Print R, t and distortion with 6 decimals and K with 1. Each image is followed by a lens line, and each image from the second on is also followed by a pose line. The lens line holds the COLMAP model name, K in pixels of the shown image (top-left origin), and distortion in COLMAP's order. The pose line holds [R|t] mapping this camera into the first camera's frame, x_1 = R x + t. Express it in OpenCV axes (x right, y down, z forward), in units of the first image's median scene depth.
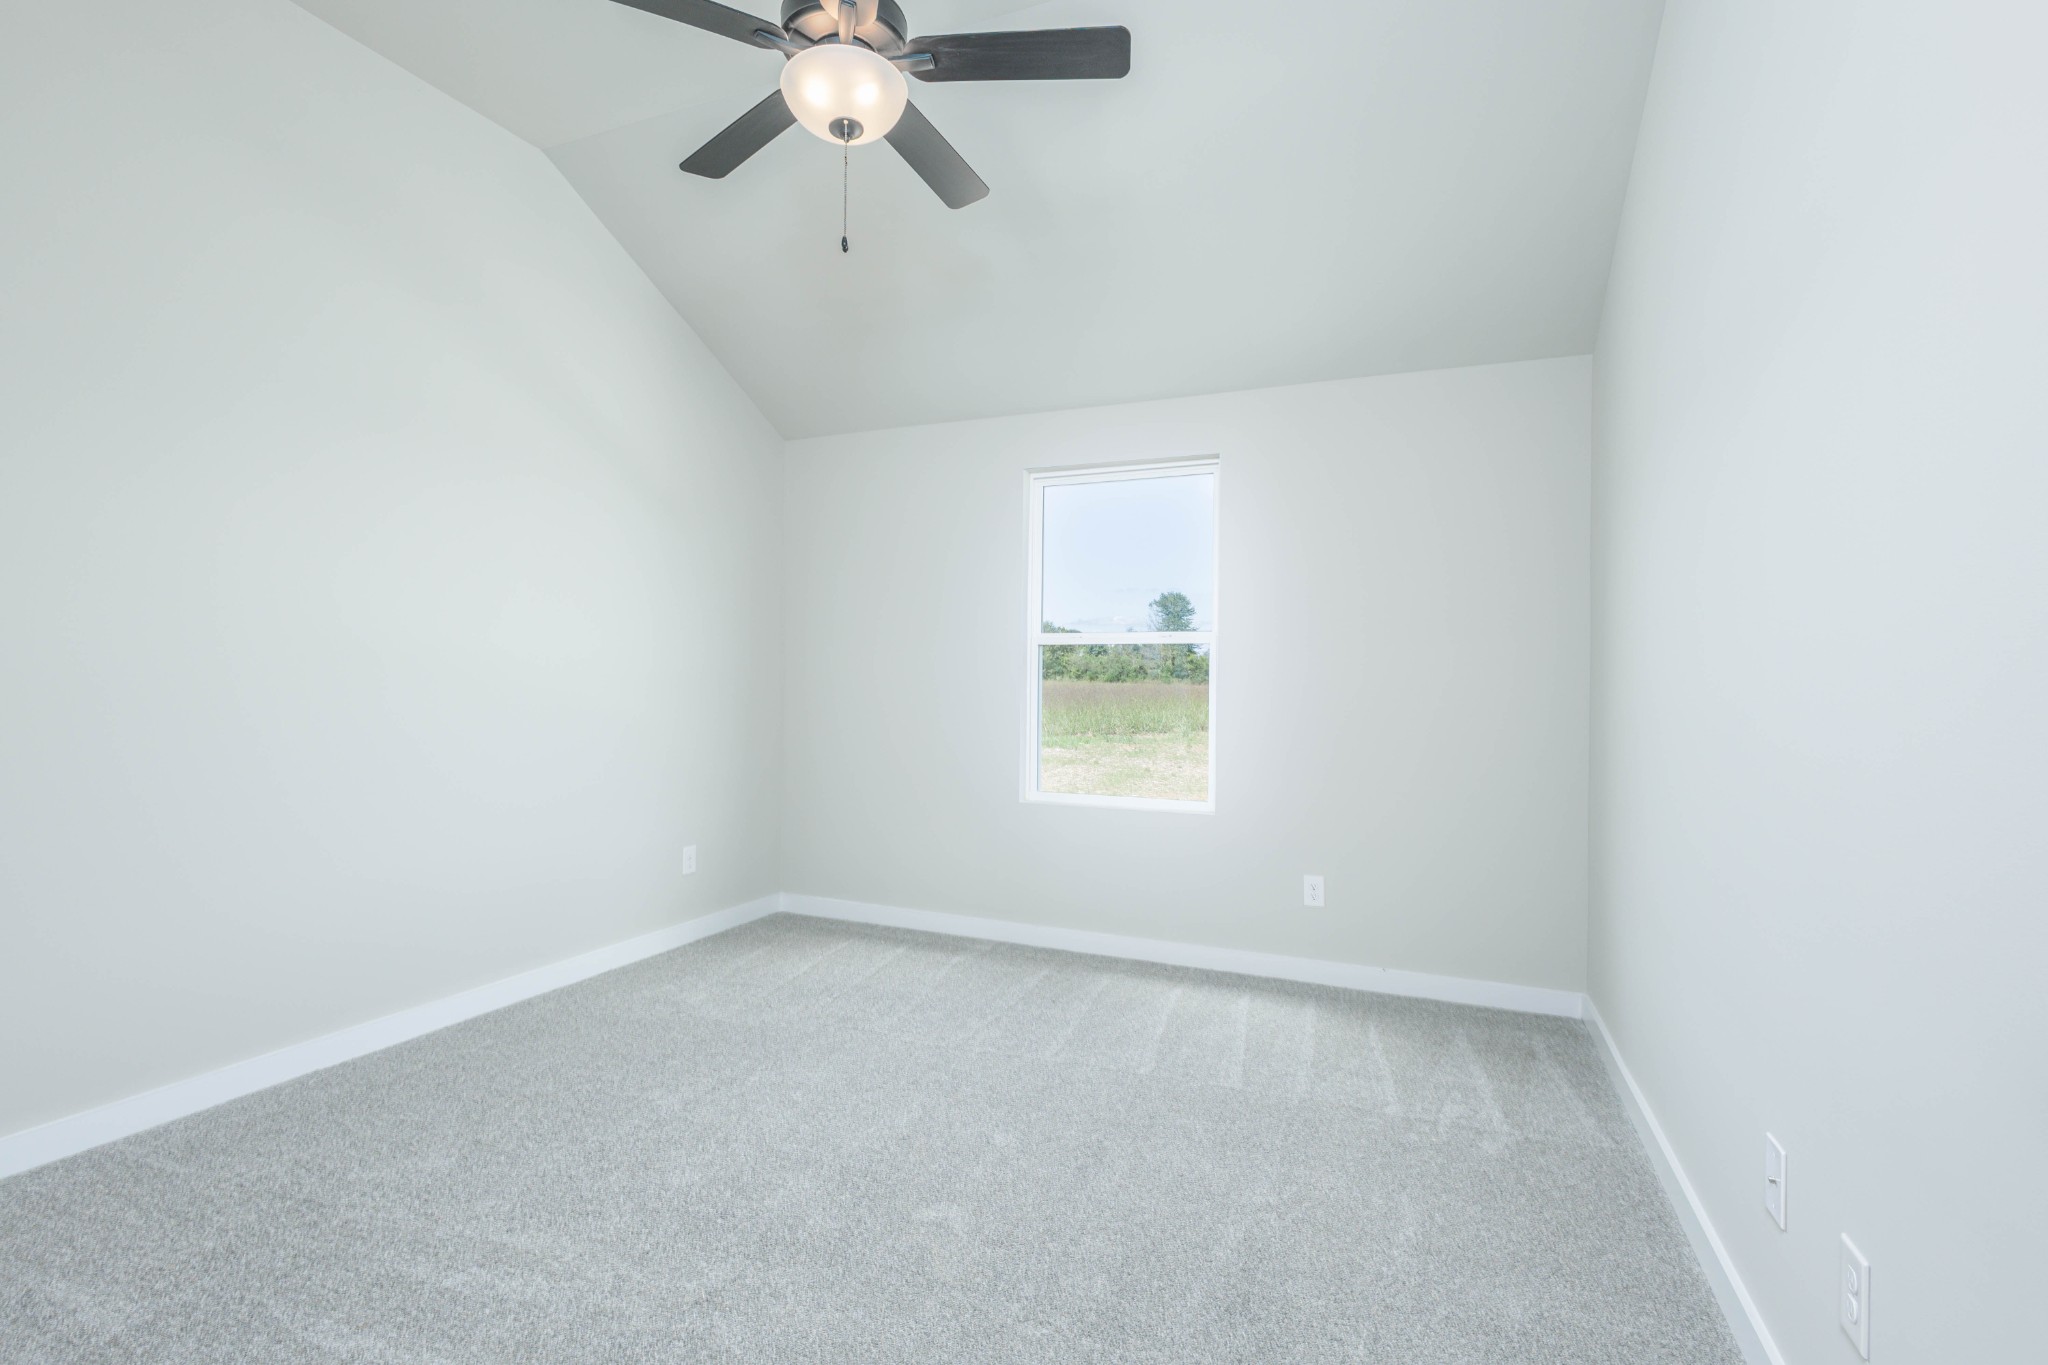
lens RADIAL K [[938.1, 0, 1024.0], [0, 938.1, 682.5], [0, 0, 1]] dist [0.009361, -0.000461]
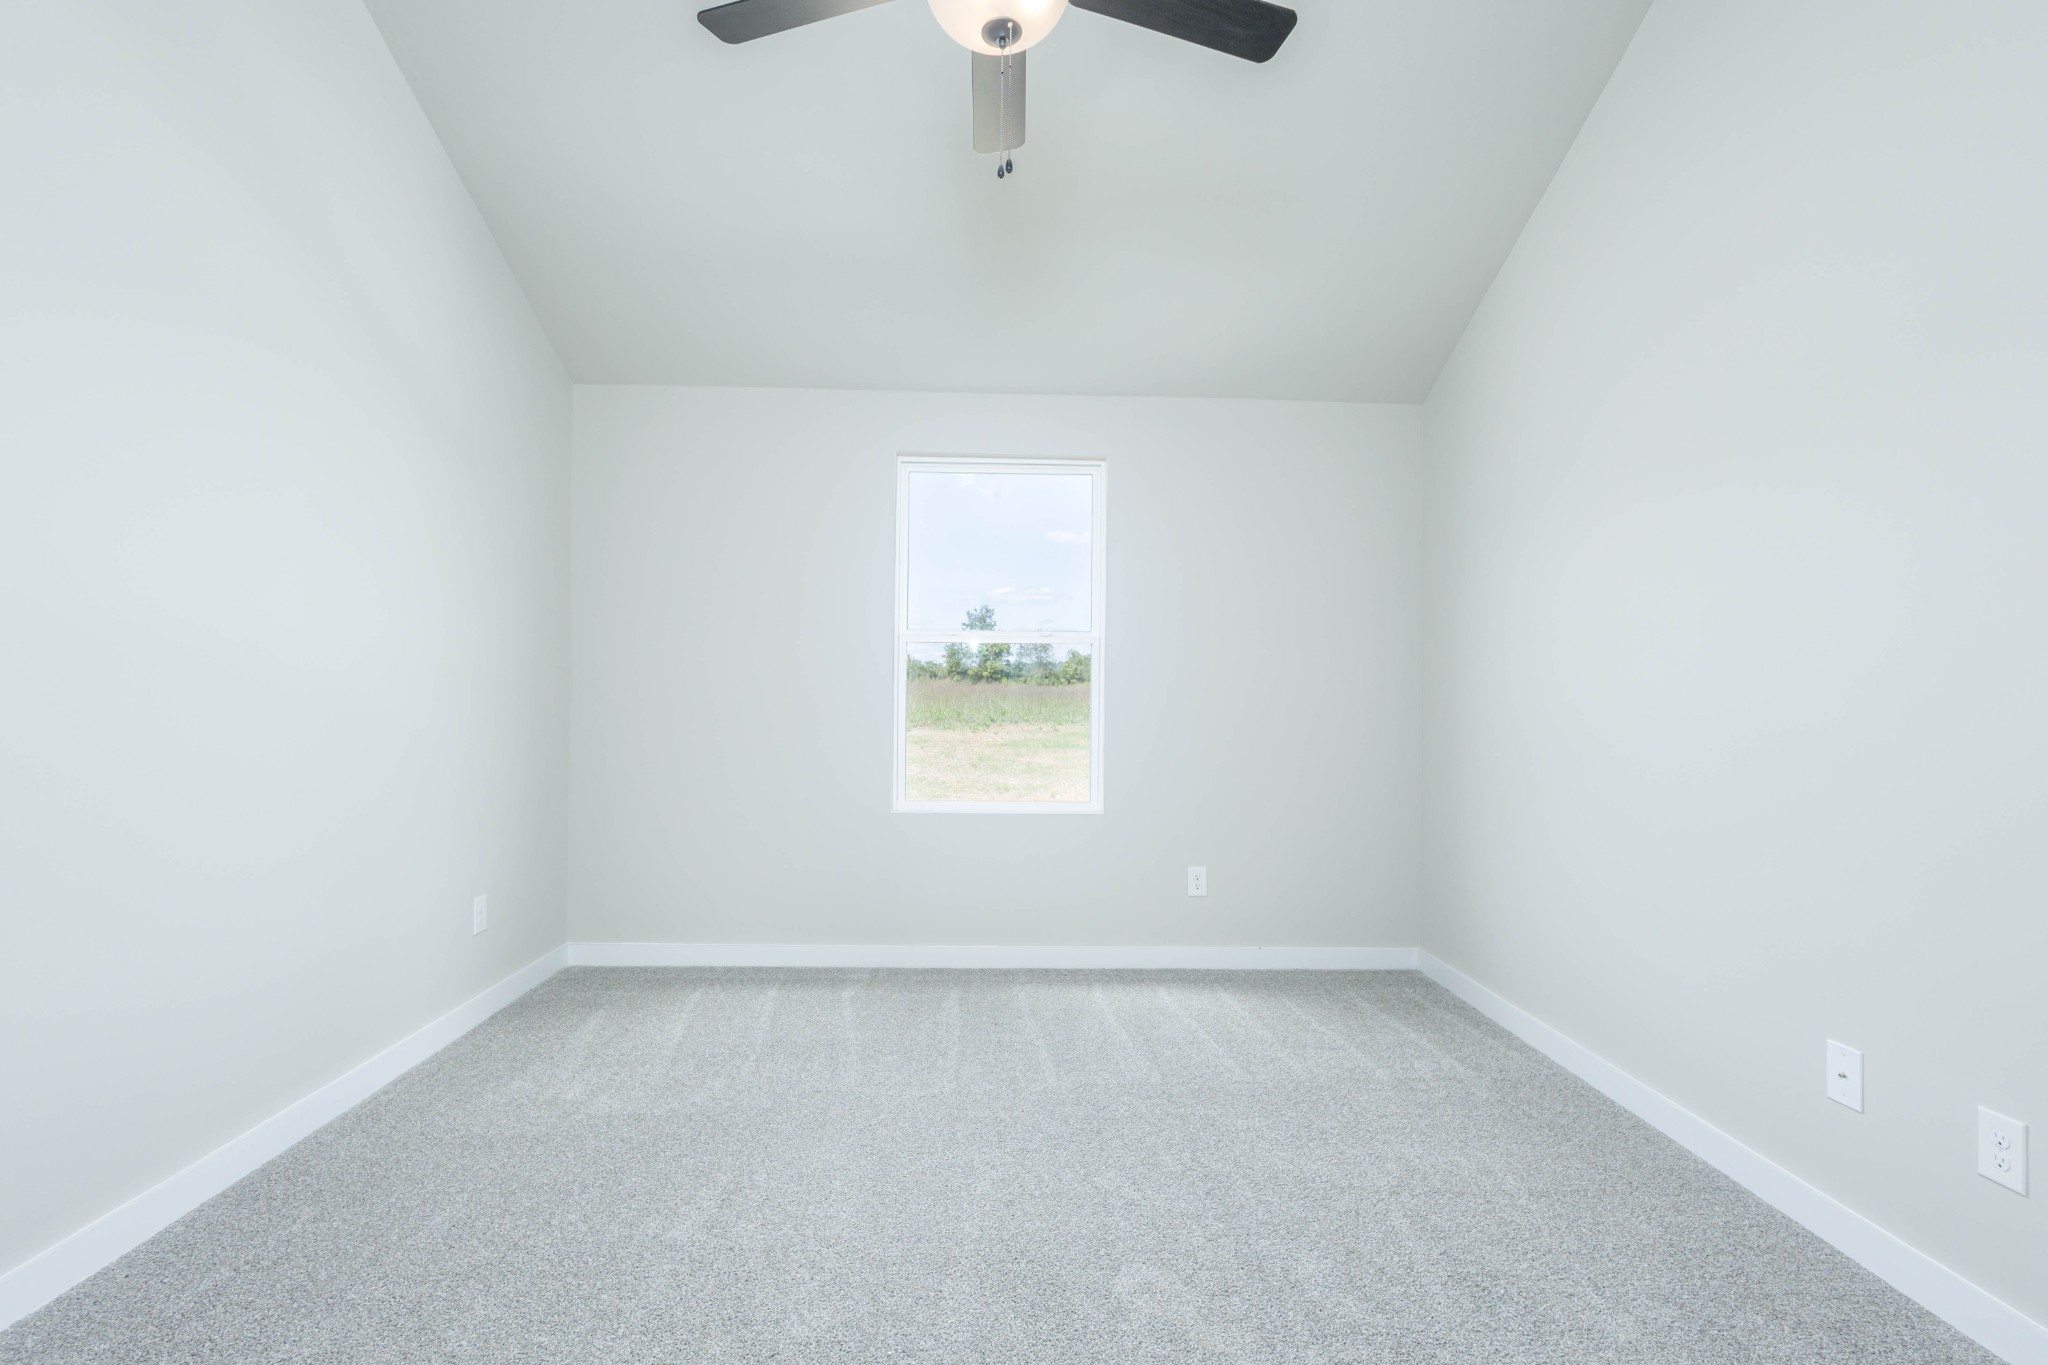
lens RADIAL K [[931.8, 0, 1026.6], [0, 931.8, 685.9], [0, 0, 1]] dist [0.008516, -0.003341]
pose [[0.906318, -0.001676, 0.422593, -0.306964], [-0.000862, 0.999983, 0.005815, -0.003466], [-0.422595, -0.005635, 0.906301, 0.132131]]
